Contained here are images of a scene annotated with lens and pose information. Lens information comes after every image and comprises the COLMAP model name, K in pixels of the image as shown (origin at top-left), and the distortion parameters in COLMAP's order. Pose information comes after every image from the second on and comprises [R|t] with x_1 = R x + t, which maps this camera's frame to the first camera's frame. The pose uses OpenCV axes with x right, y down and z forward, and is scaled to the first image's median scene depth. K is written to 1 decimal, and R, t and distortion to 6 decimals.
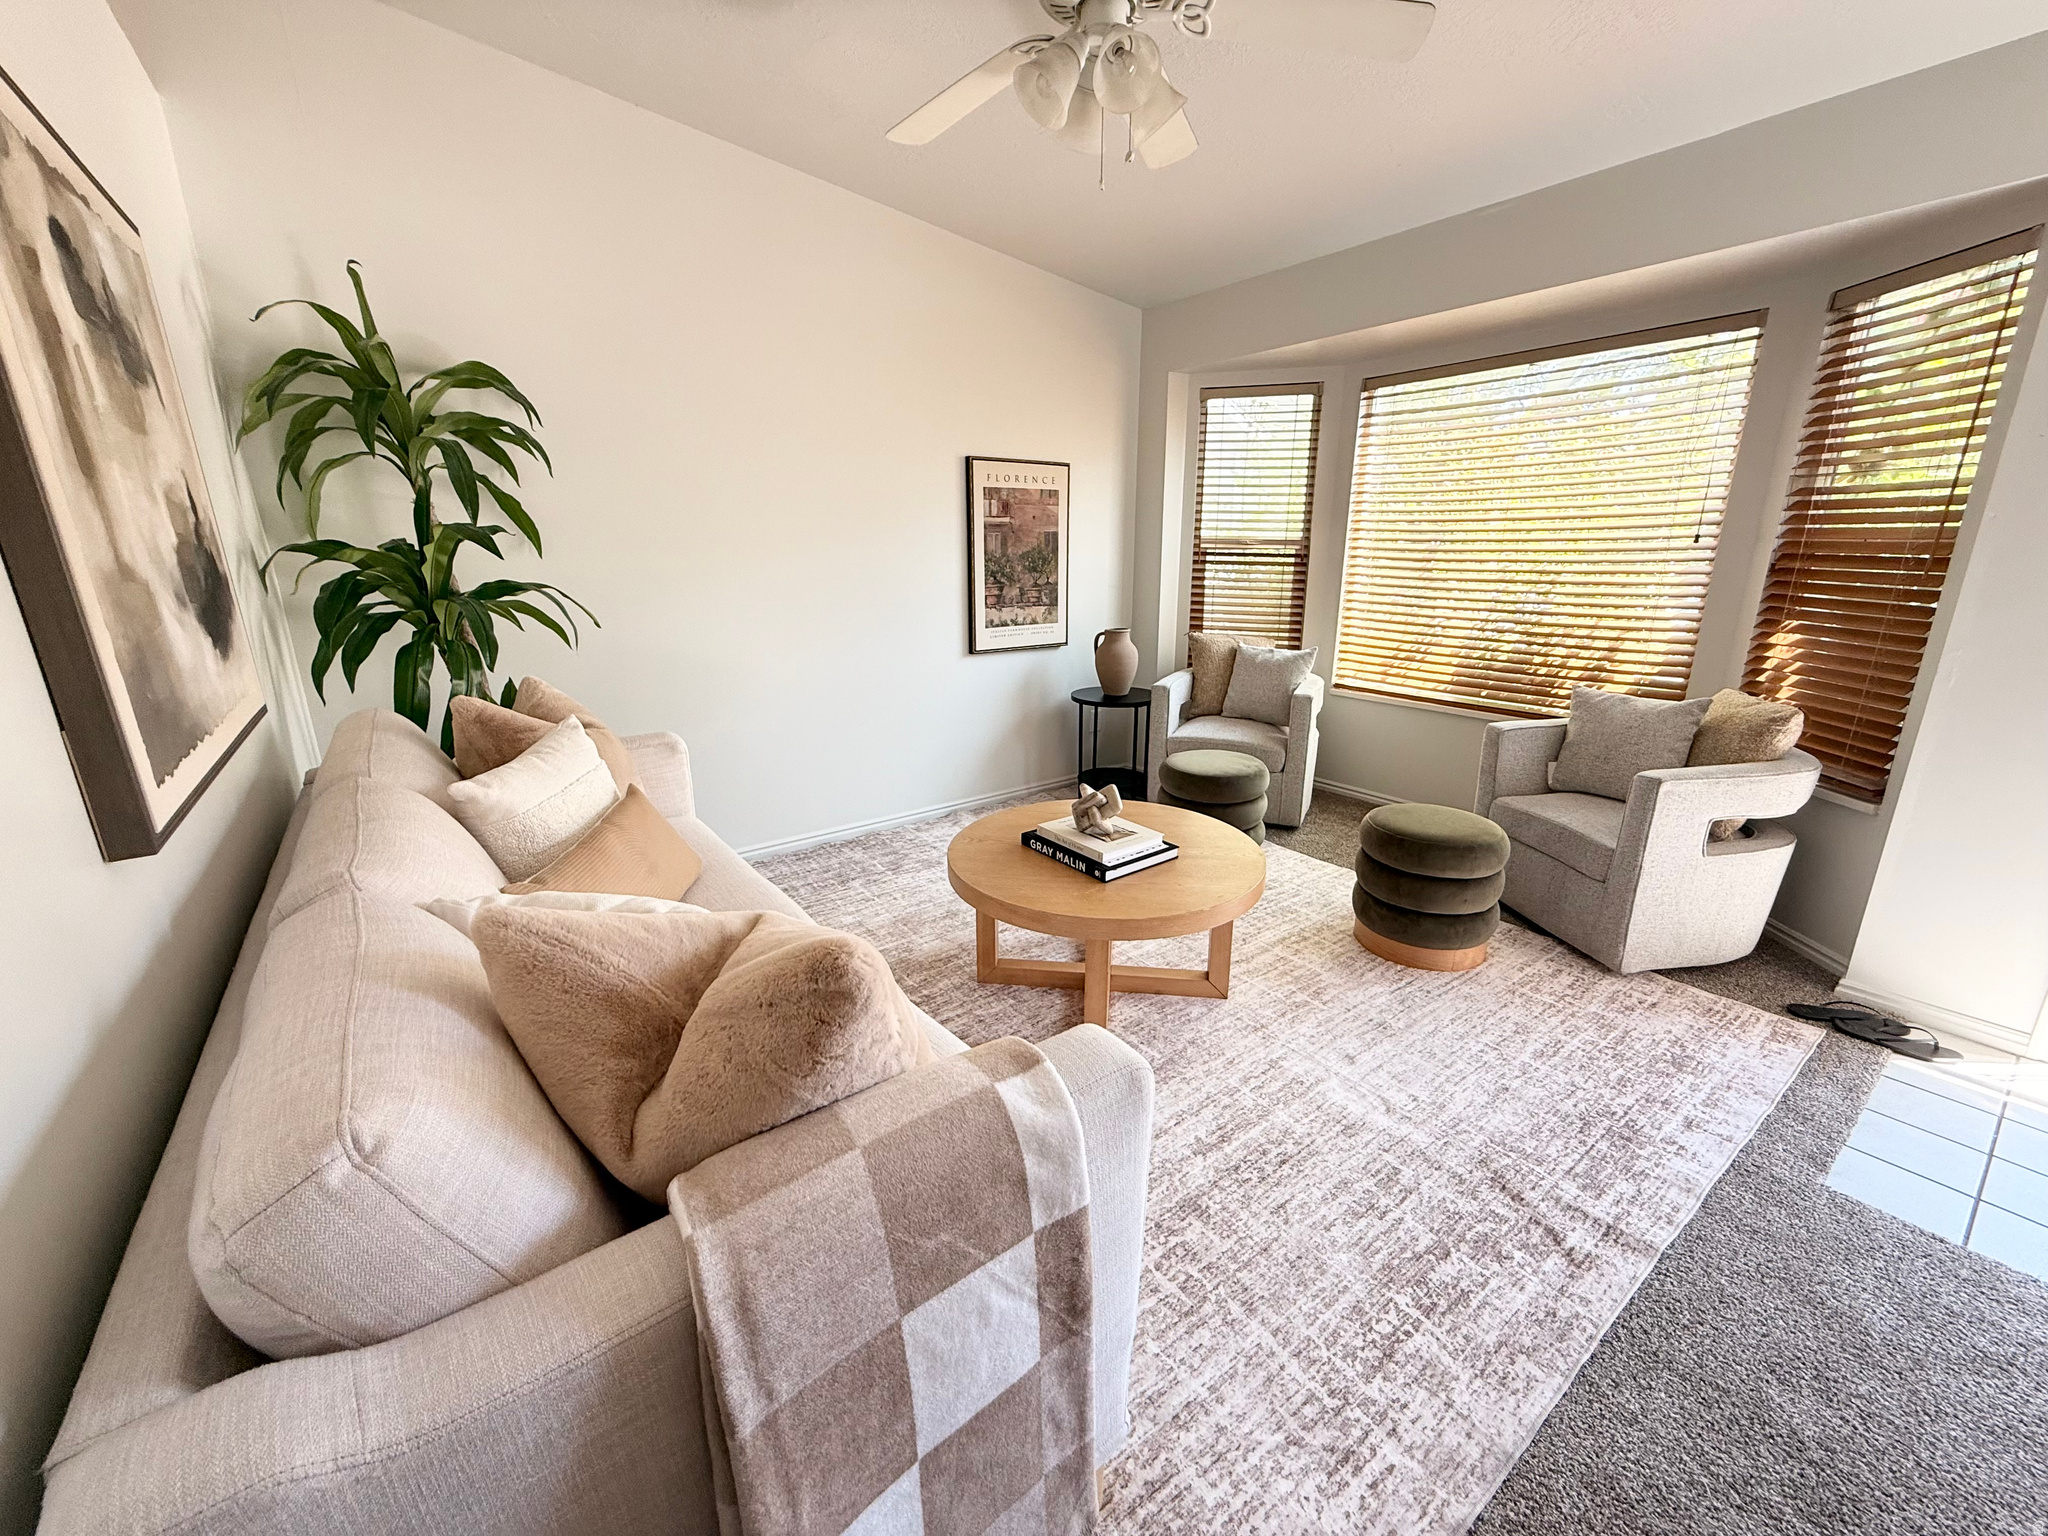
lens RADIAL K [[812.5, 0, 1024.0], [0, 812.5, 768.0], [0, 0, 1]] dist [-0.001089, -0.000044]
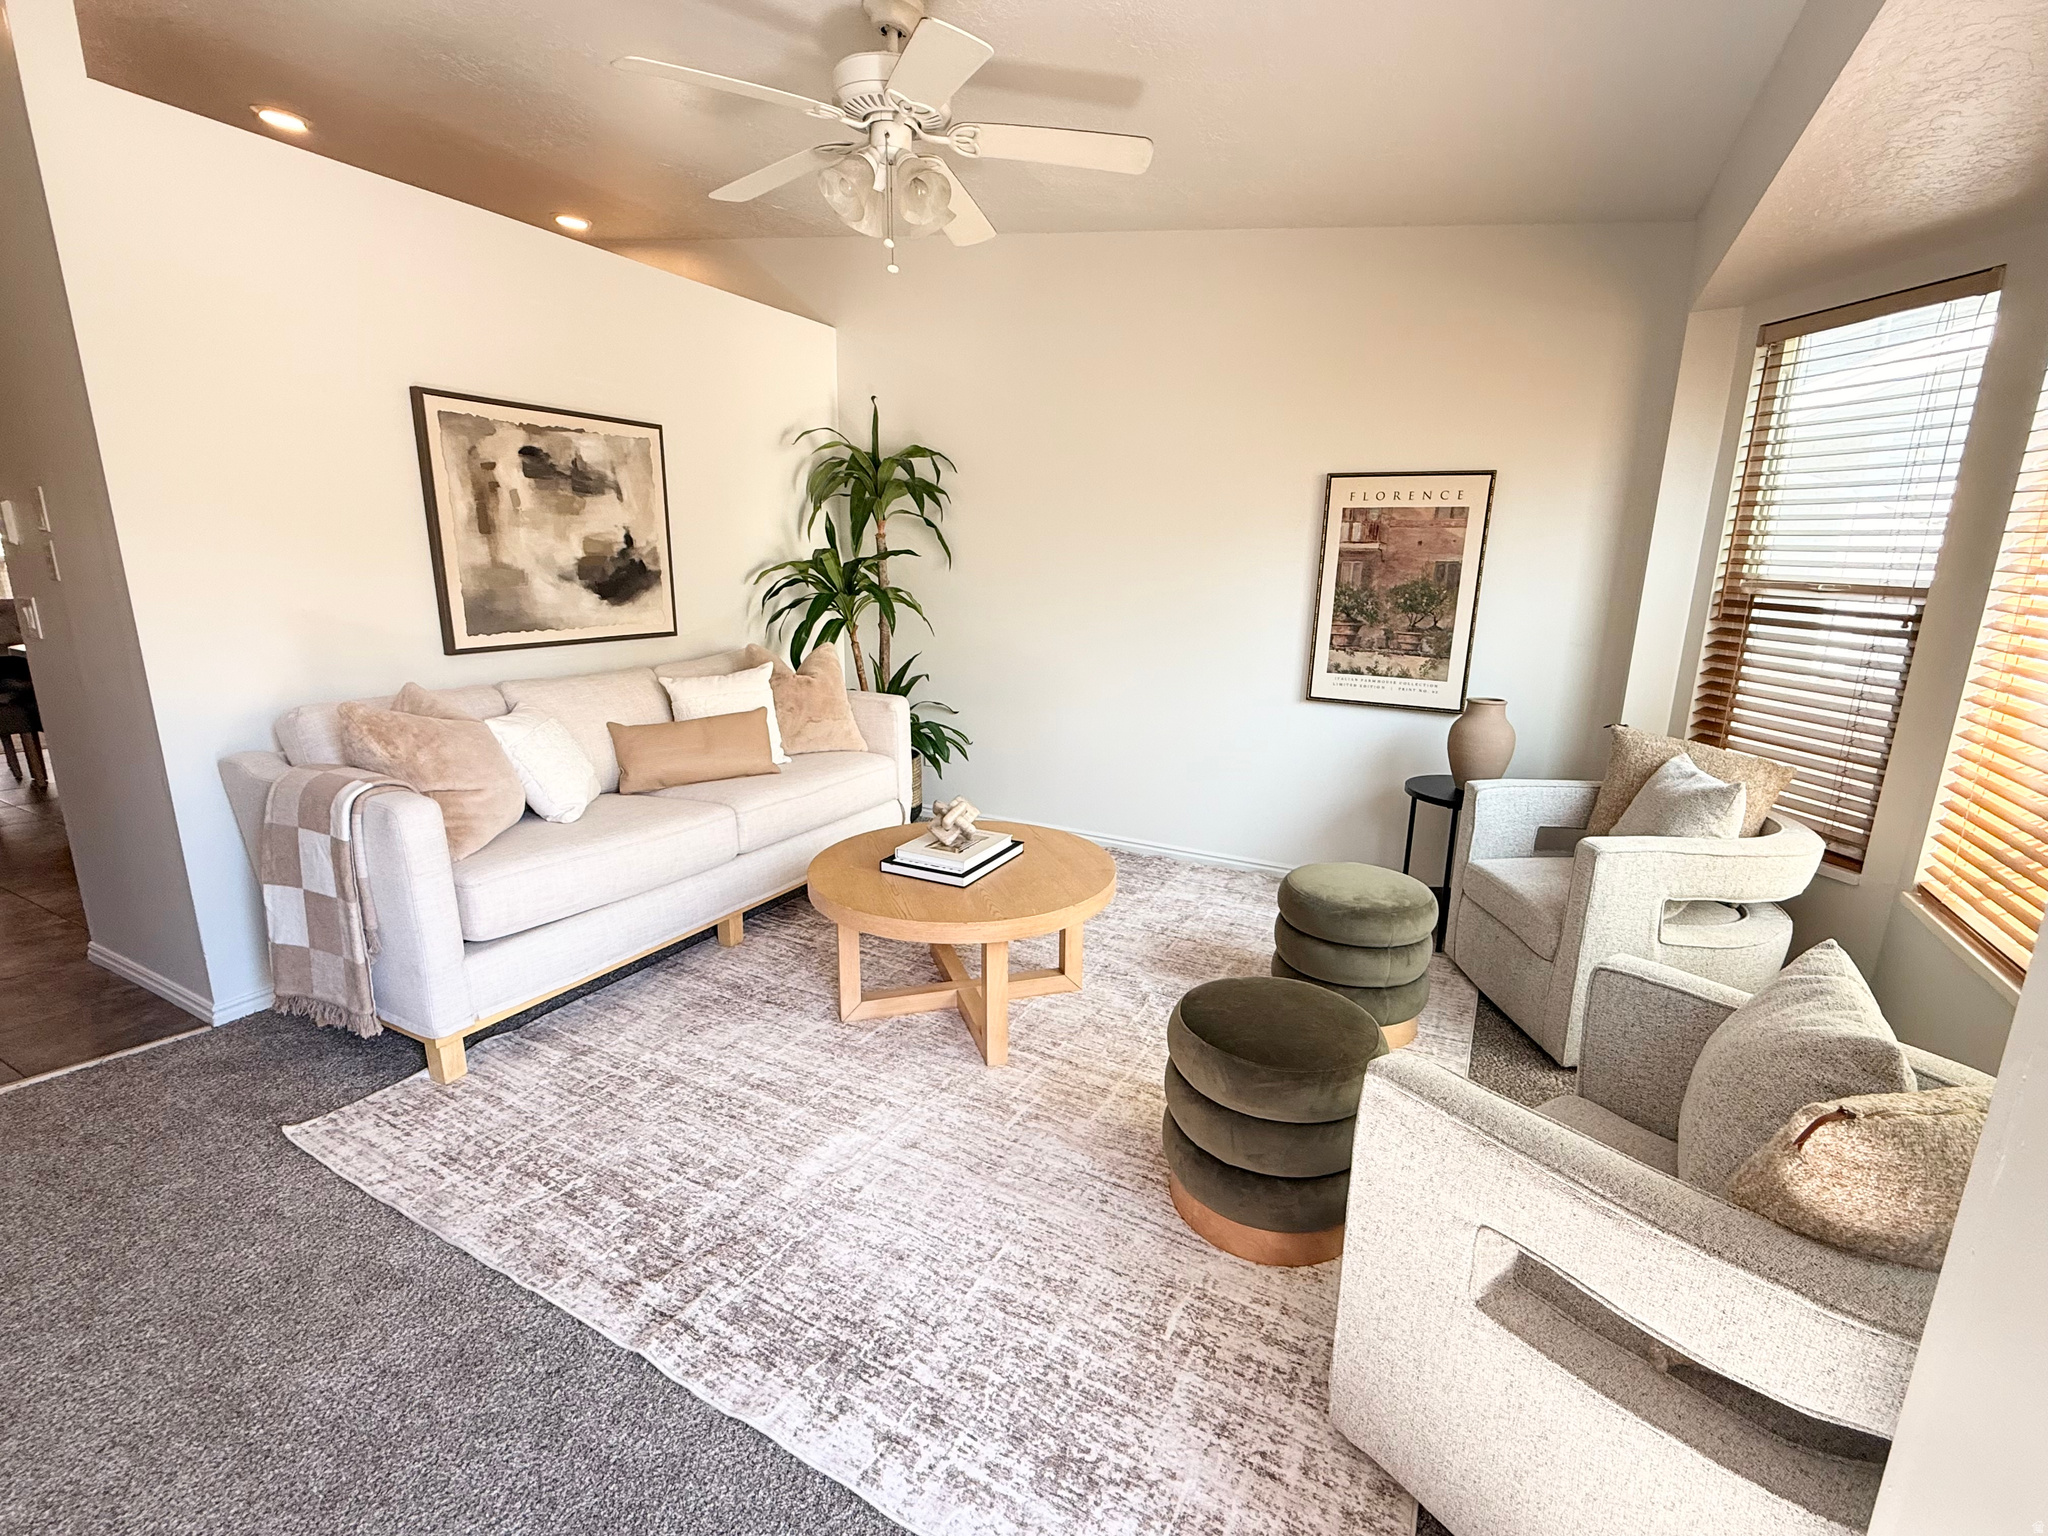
lens RADIAL K [[908.7, 0, 1024.0], [0, 908.7, 768.0], [0, 0, 1]] dist [0.000398, 0.000009]
pose [[0.427971, 0.220108, -0.876581, 0.667212], [-0.263039, 0.958240, 0.112189, -0.099788], [0.864668, 0.182562, 0.467996, 0.302928]]
